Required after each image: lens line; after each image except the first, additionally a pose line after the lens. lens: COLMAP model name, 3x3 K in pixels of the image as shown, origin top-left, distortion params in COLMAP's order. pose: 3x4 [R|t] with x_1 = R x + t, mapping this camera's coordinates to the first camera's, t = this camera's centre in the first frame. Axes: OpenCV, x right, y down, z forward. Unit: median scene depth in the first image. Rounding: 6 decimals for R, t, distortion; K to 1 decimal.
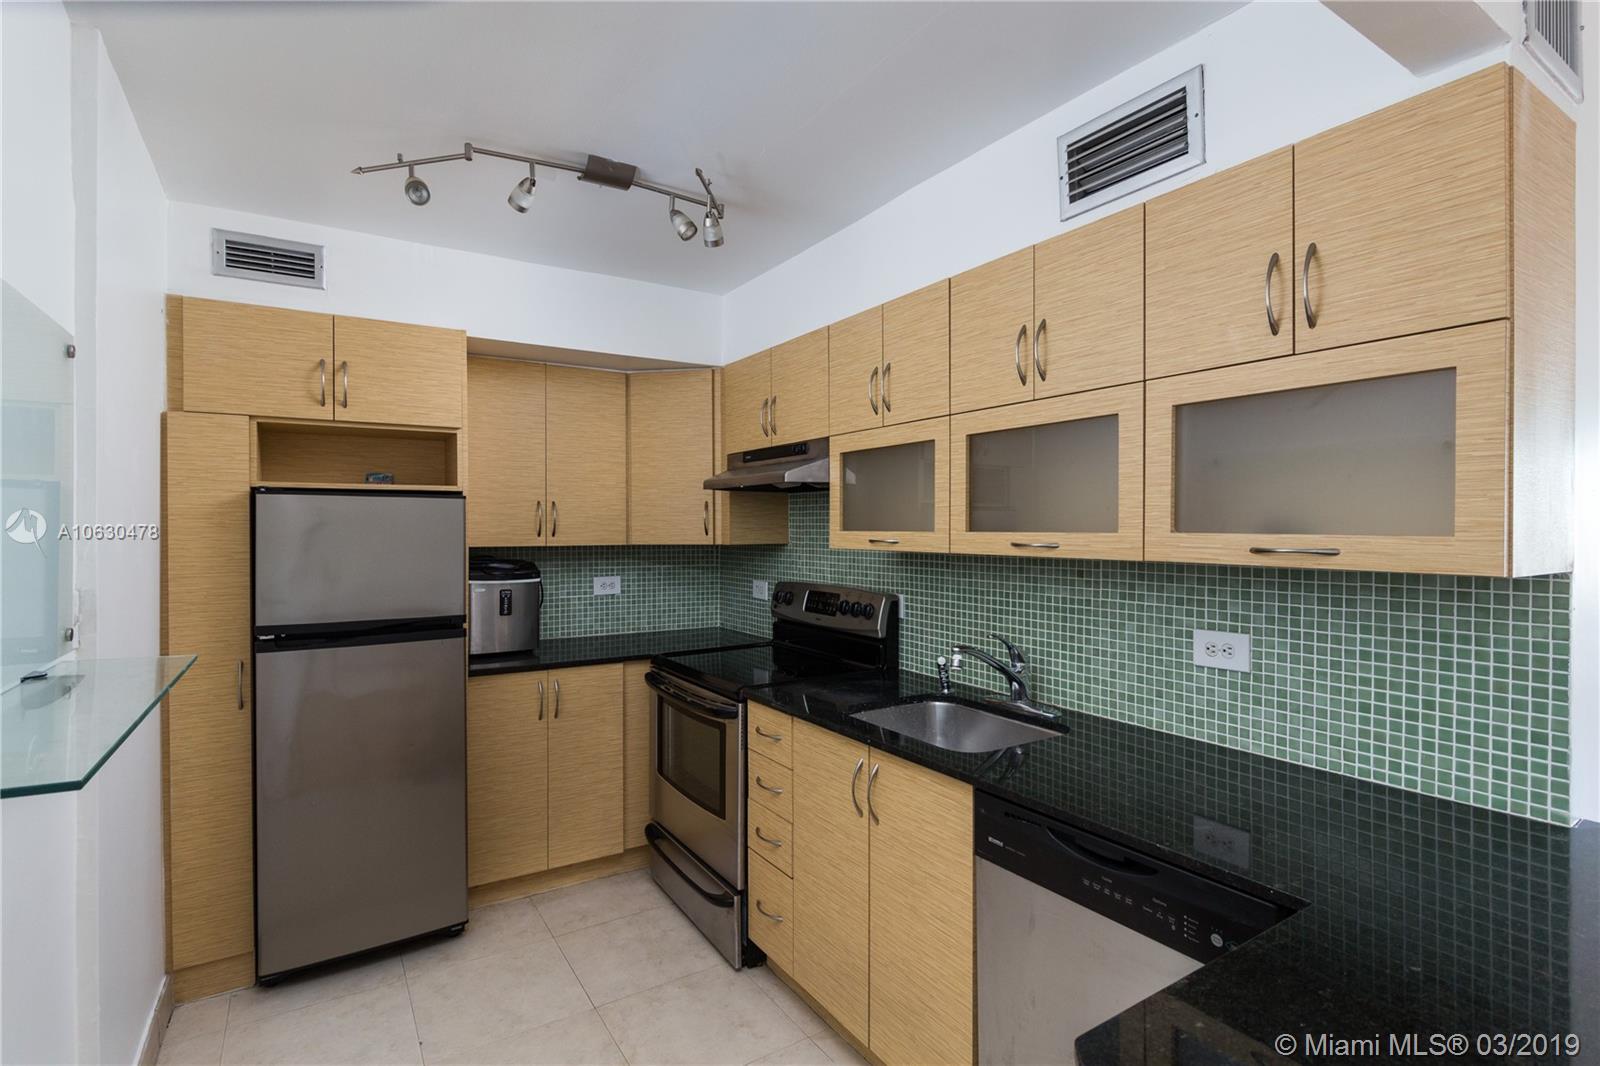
lens RADIAL K [[769.8, 0, 802.5], [0, 769.8, 531.2], [0, 0, 1]] dist [0.001960, -0.000784]
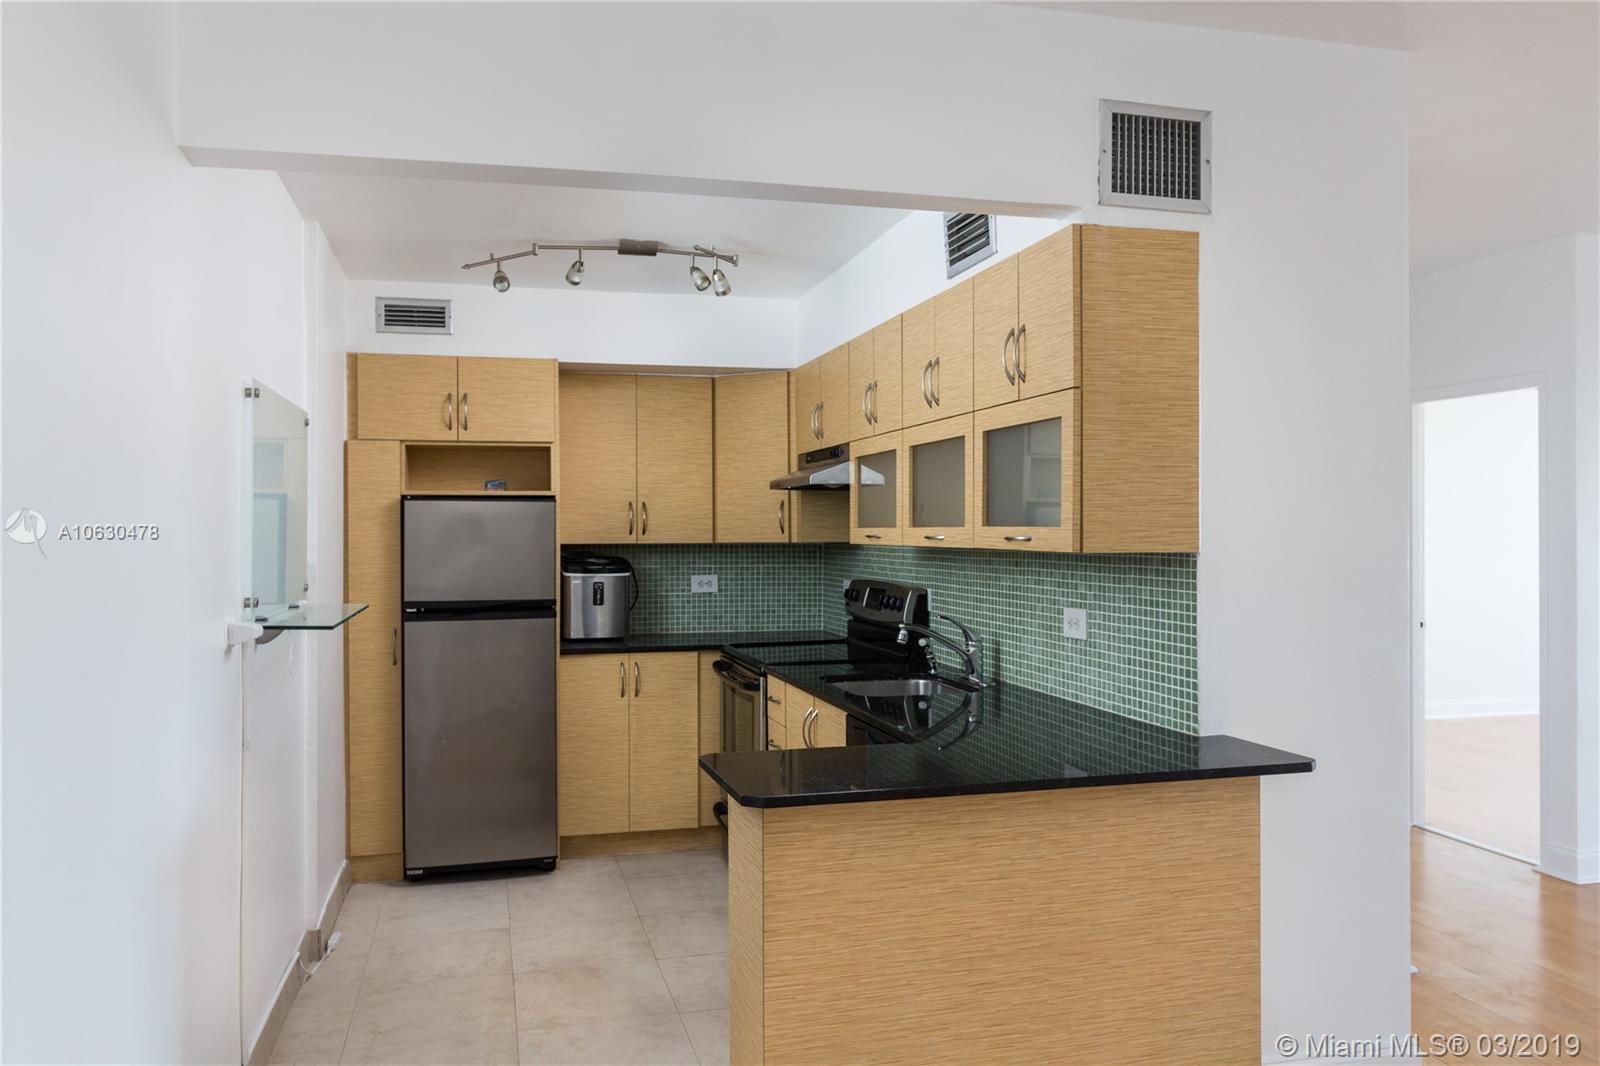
lens RADIAL K [[1199.5, 0, 796.7], [0, 1199.5, 534.7], [0, 0, 1]] dist [0.026300, 0.000637]
pose [[0.950857, -0.000908, -0.309631, 0.642725], [0.000637, 0.999999, -0.000975, 0.014231], [0.309631, 0.000730, 0.950856, -0.850491]]
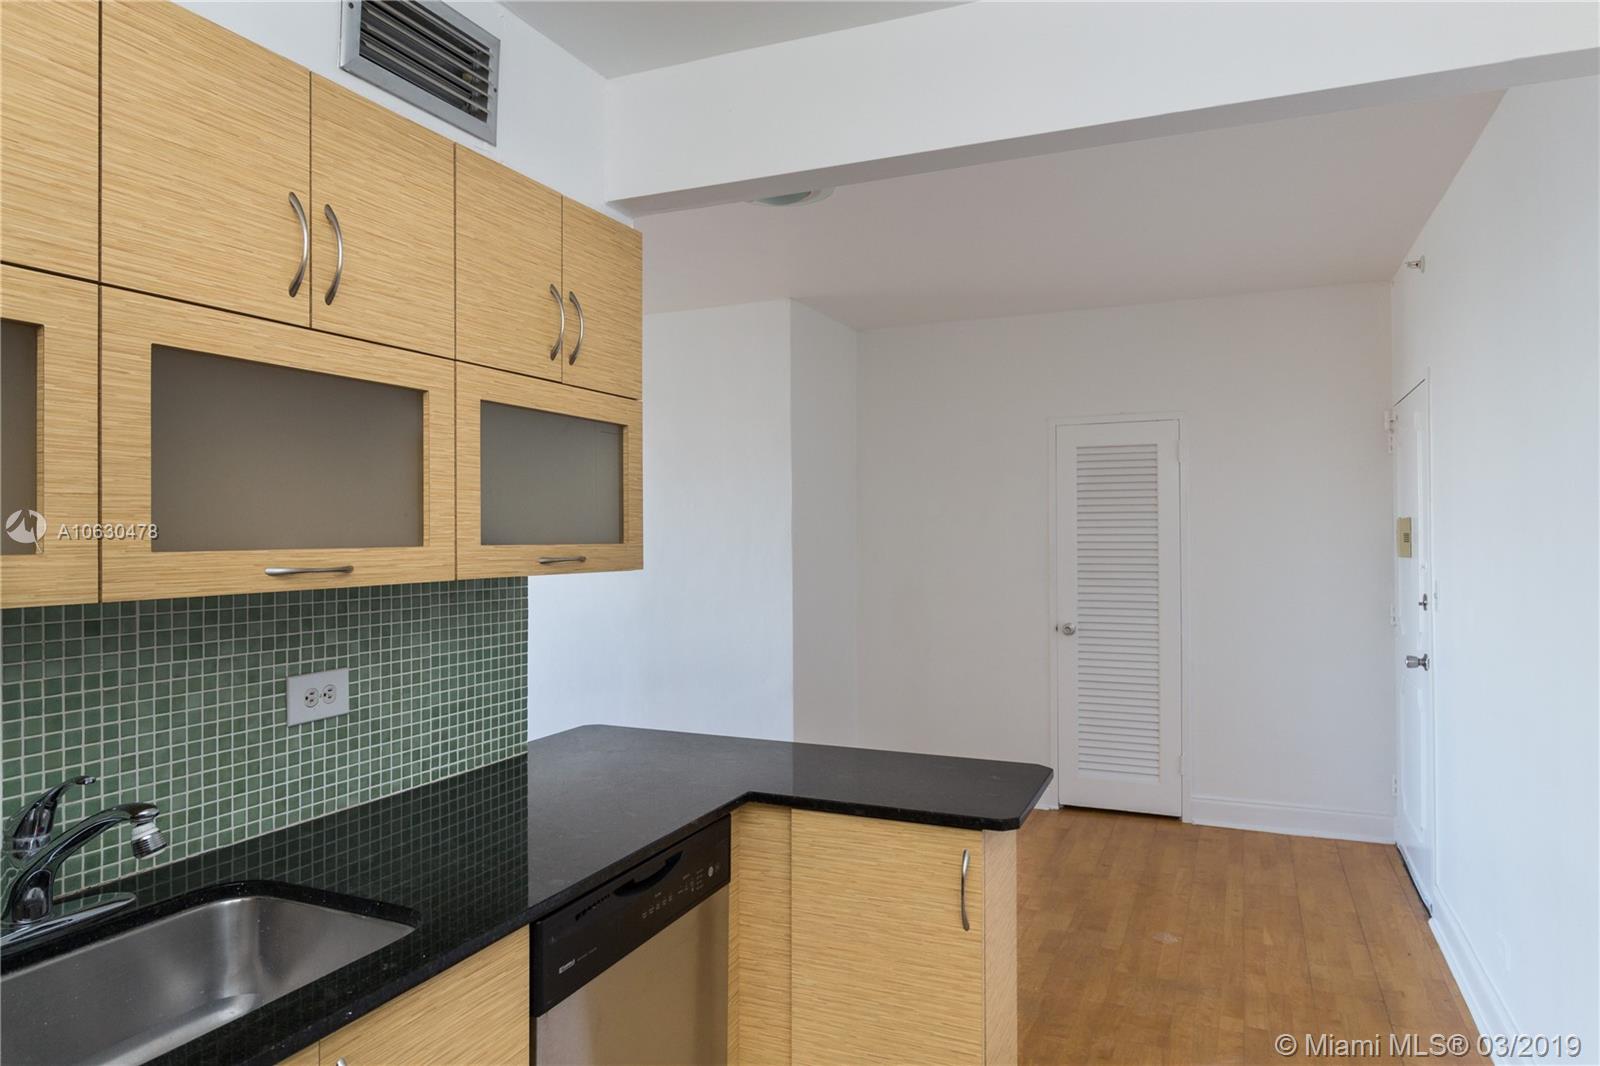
lens RADIAL K [[999.6, 0, 795.8], [0, 999.6, 530.4], [0, 0, 1]] dist [0.020851, -0.001238]
pose [[-0.540797, 0.005018, 0.841138, -0.523876], [0.009346, 0.999956, 0.000043, -0.008606], [-0.841101, 0.007885, -0.540821, 1.030703]]
